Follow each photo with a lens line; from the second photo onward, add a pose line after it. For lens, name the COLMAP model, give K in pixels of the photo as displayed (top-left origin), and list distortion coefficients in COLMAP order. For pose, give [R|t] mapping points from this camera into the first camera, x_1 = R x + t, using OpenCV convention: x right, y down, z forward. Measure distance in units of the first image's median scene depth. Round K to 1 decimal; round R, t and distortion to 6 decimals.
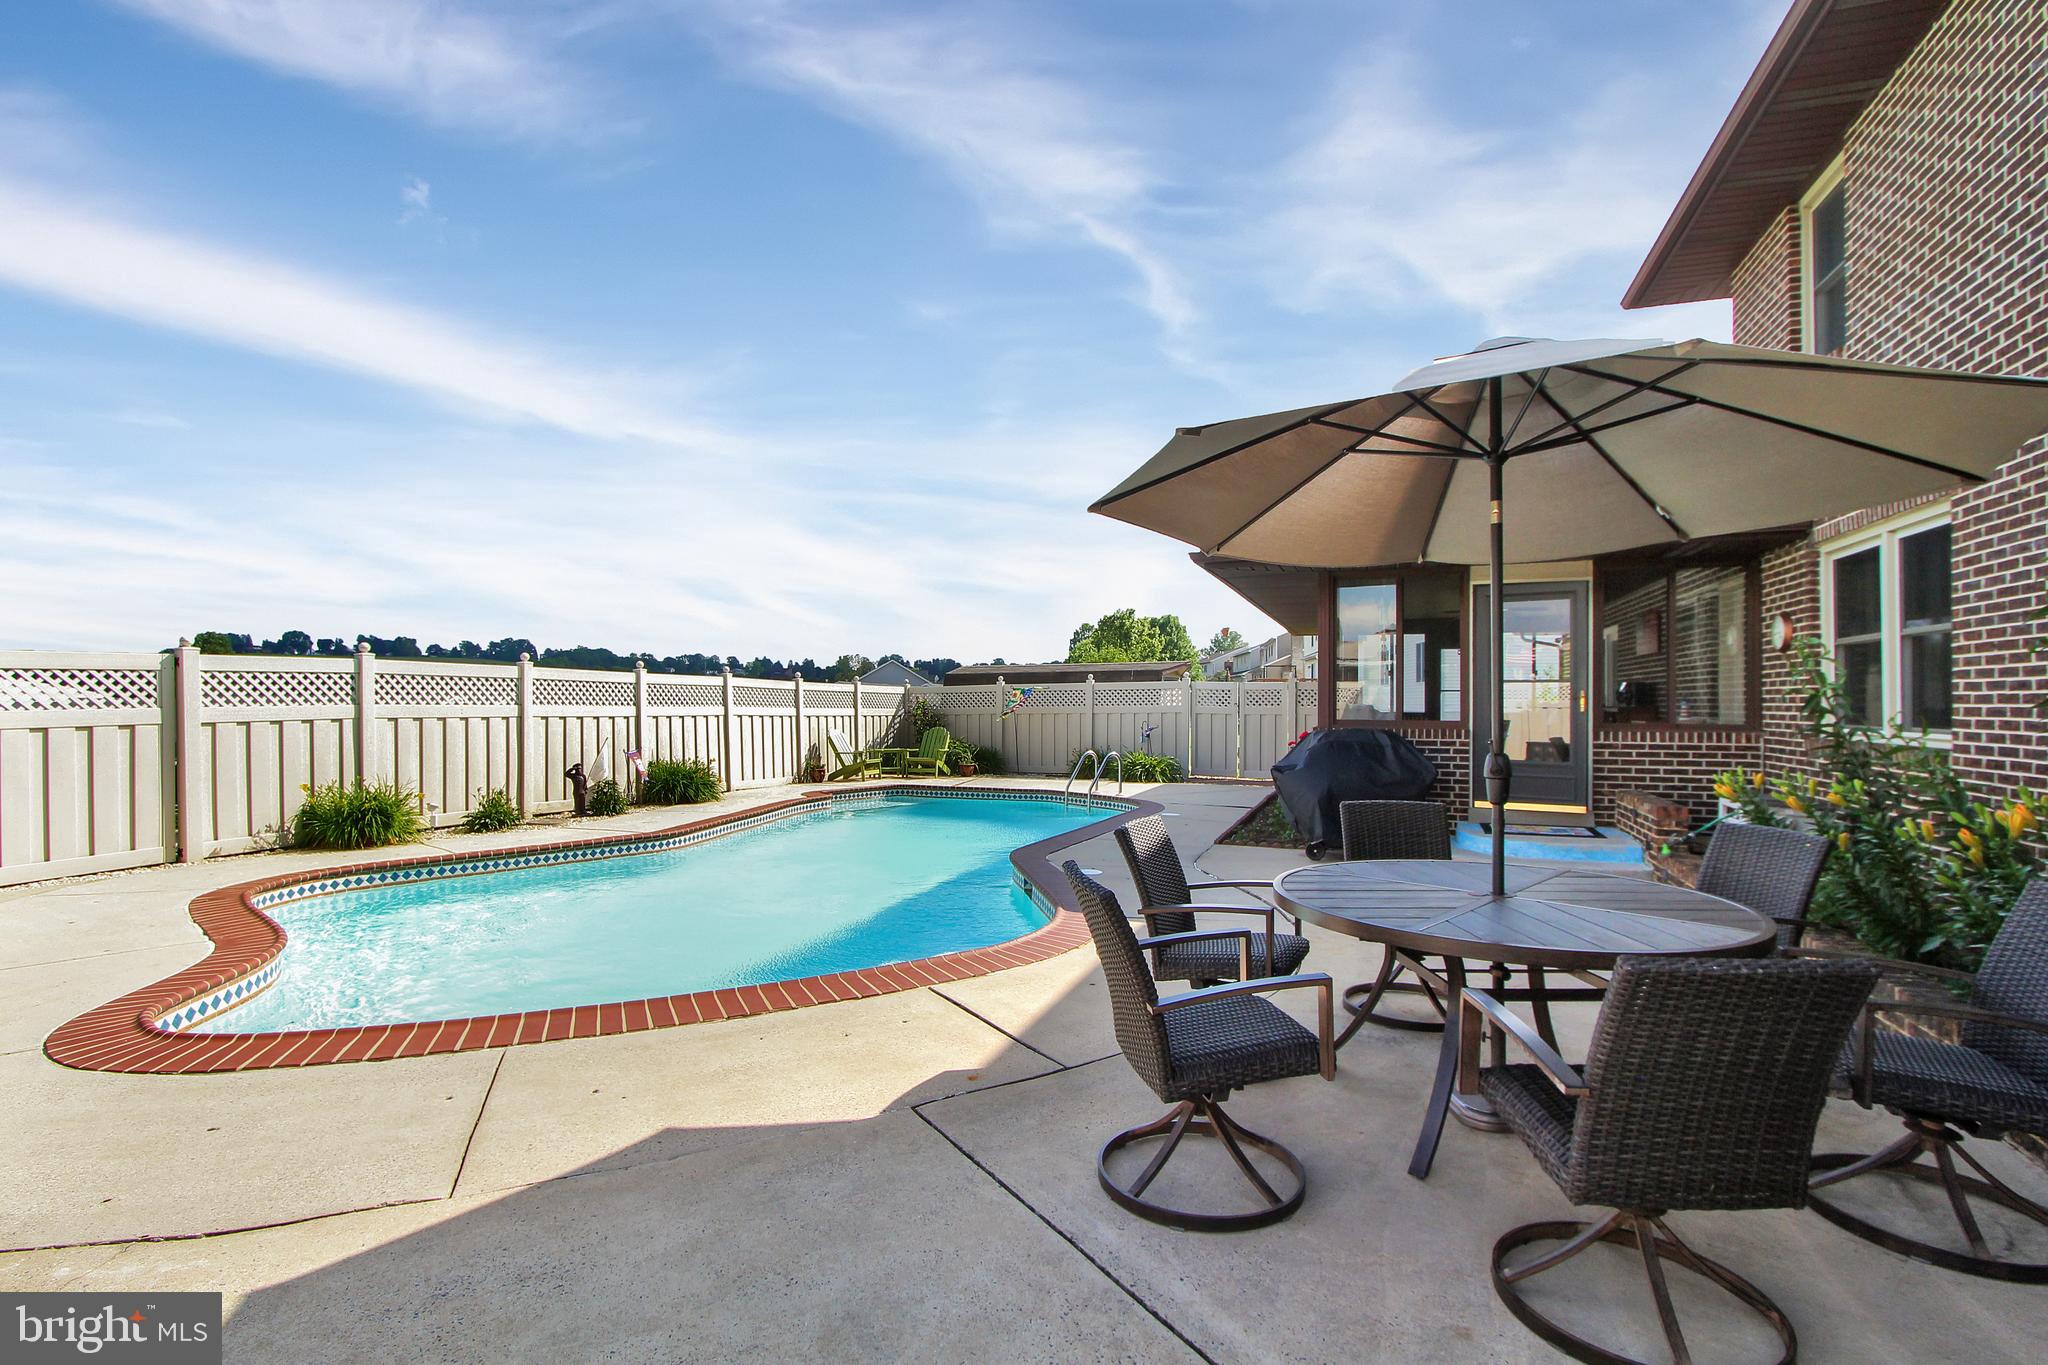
lens RADIAL K [[941.1, 0, 1030.2], [0, 941.1, 696.1], [0, 0, 1]] dist [-0.013682, 0.000182]
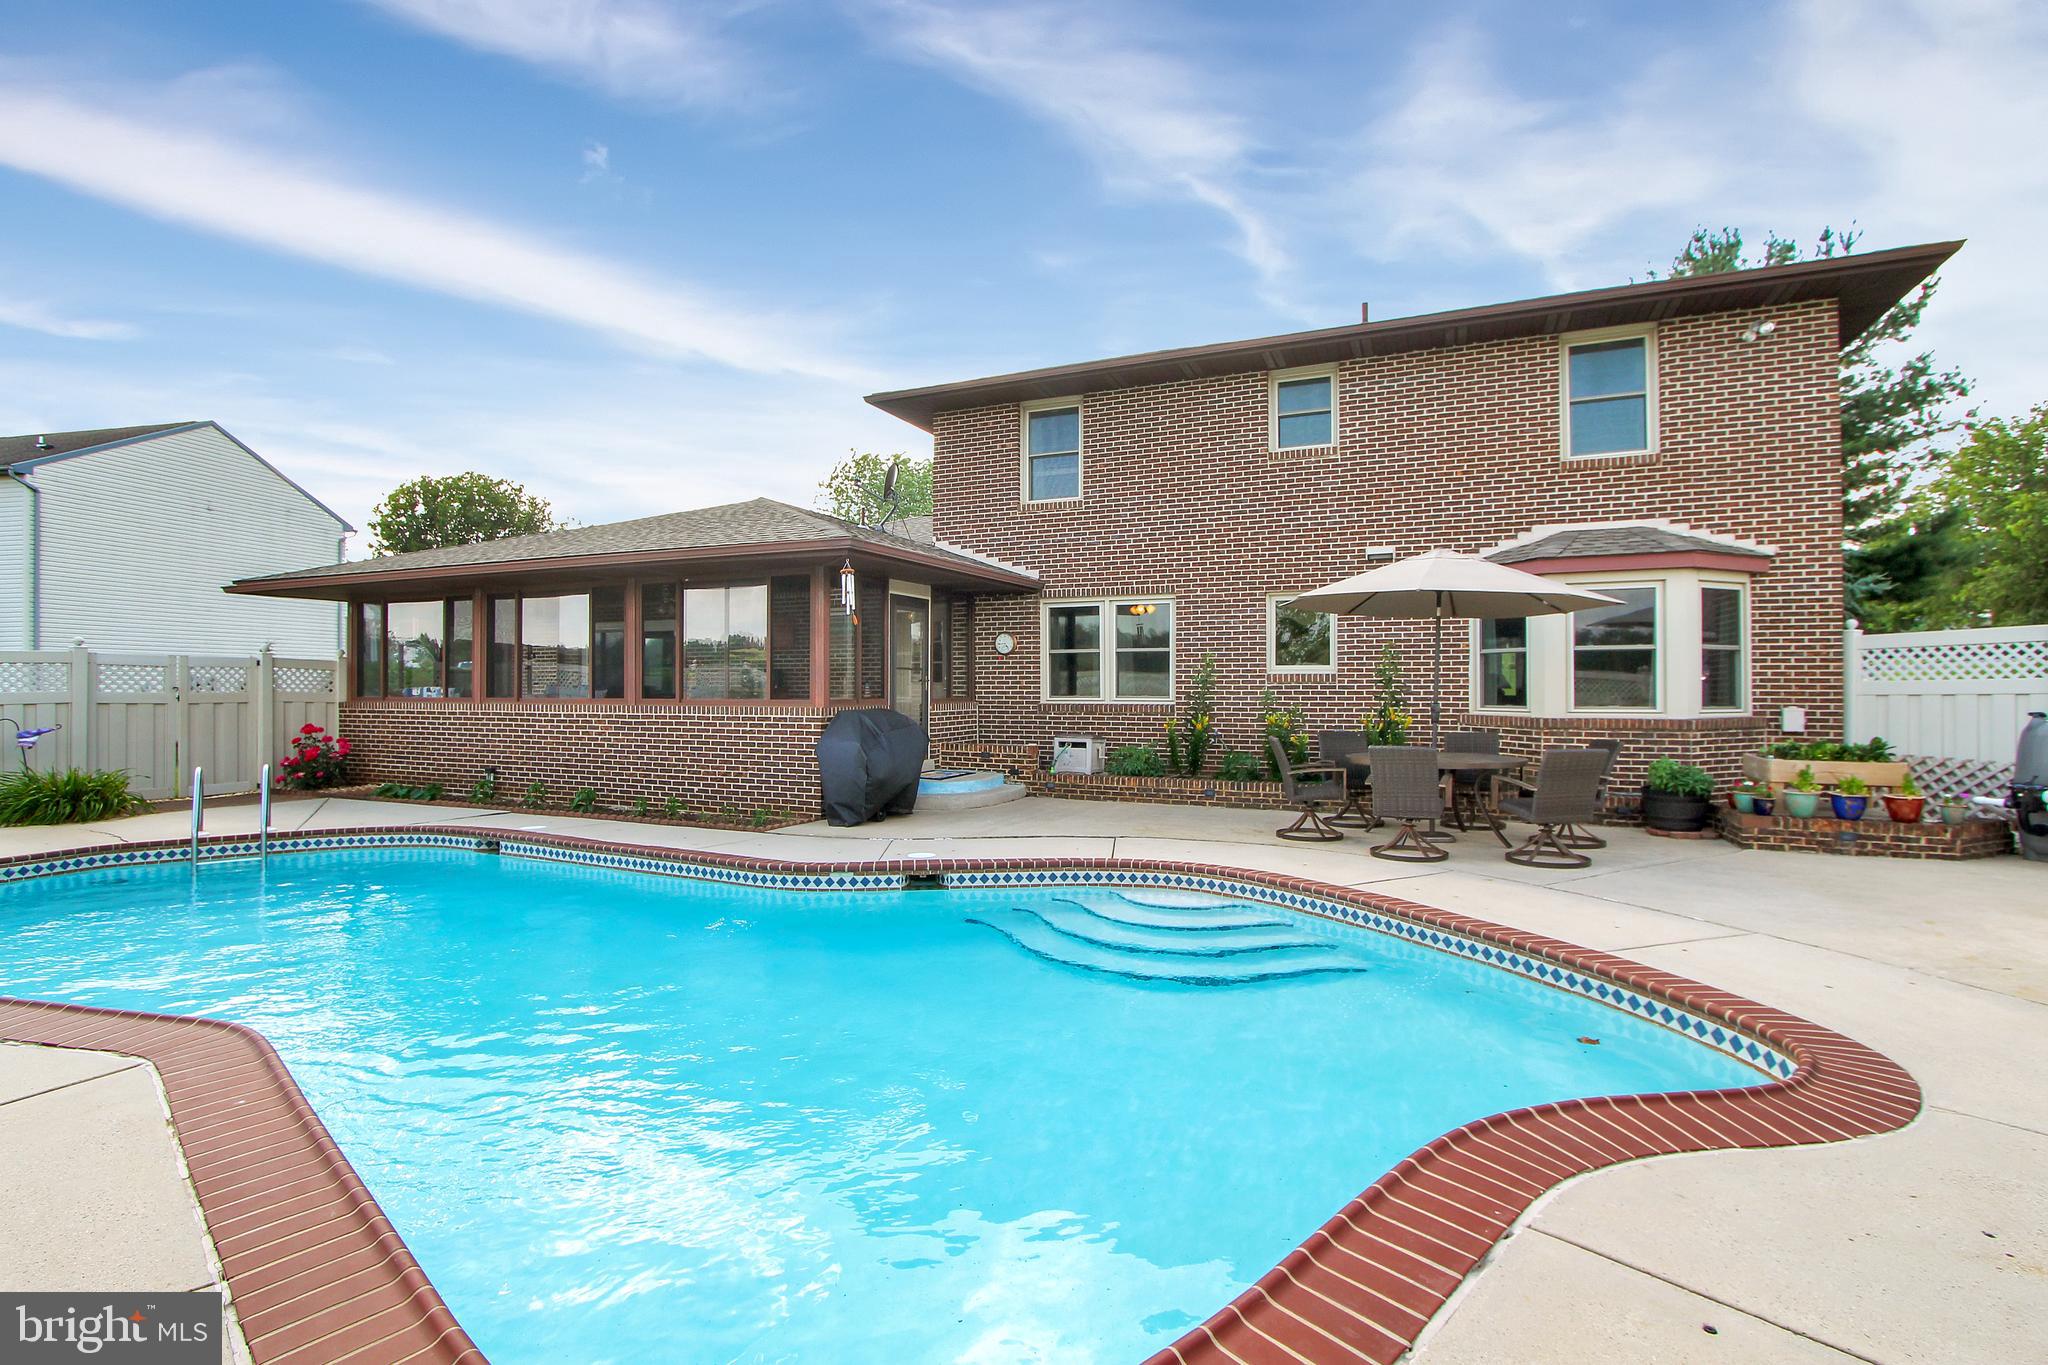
lens RADIAL K [[940.0, 0, 1025.6], [0, 940.0, 676.2], [0, 0, 1]] dist [-0.001075, 0.000084]
pose [[0.081060, 0.008712, 0.996671, -0.749793], [-0.004131, 0.999956, -0.008405, 0.005208], [-0.996701, -0.003436, 0.081093, 0.657511]]
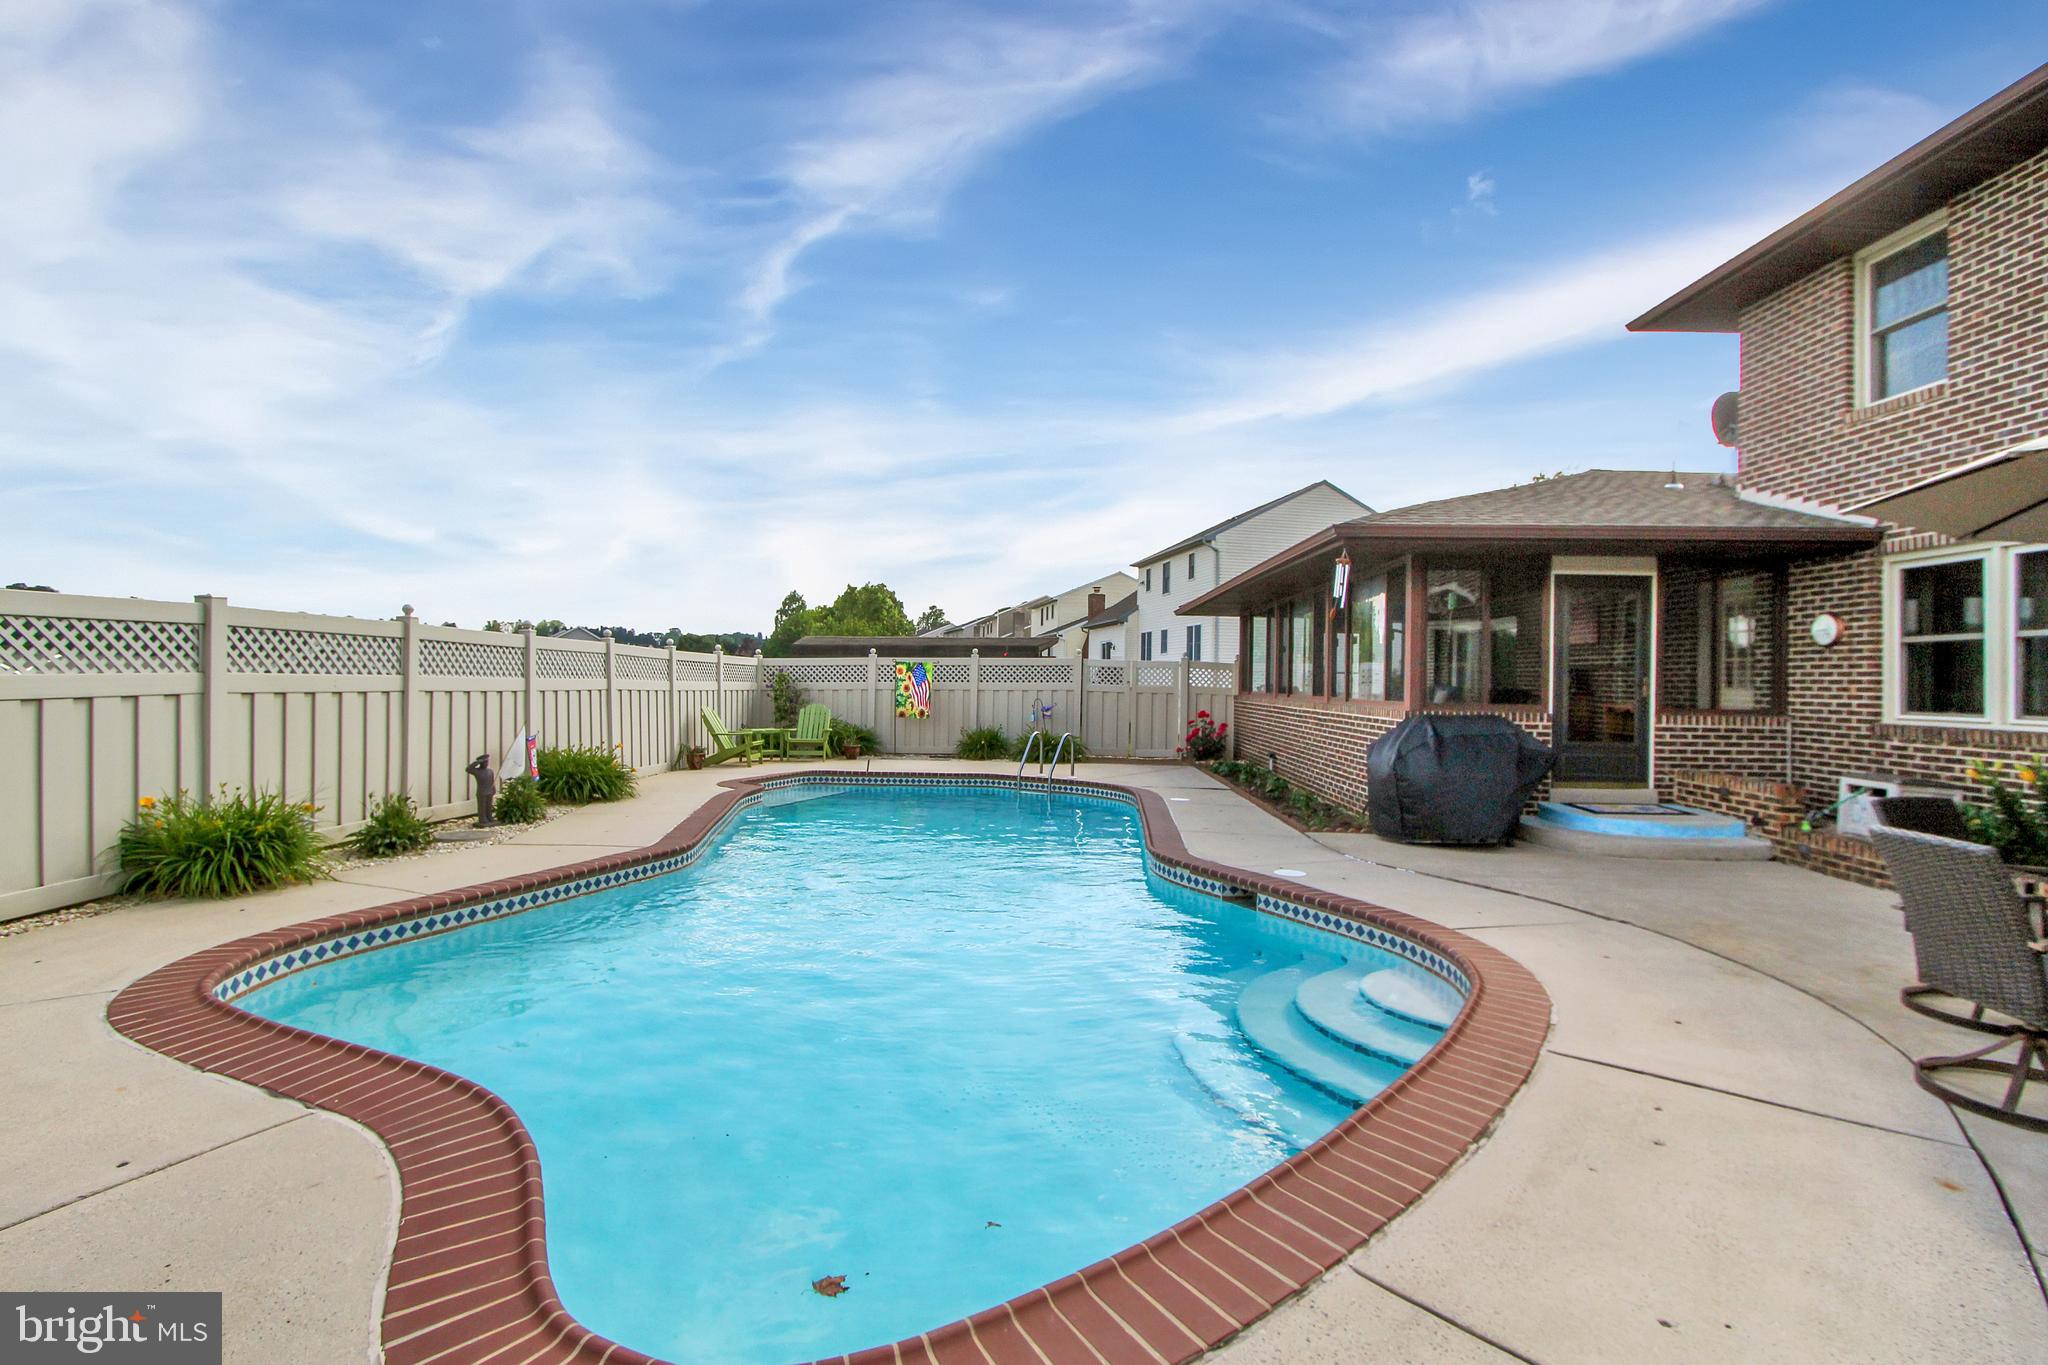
lens RADIAL K [[926.1, 0, 1025.9], [0, 926.1, 677.1], [0, 0, 1]] dist [-0.017211, -0.000188]
pose [[0.944851, 0.013895, 0.327205, -0.387580], [-0.016169, 0.999860, 0.004232, 0.000437], [-0.327100, -0.009289, 0.944944, 0.210169]]
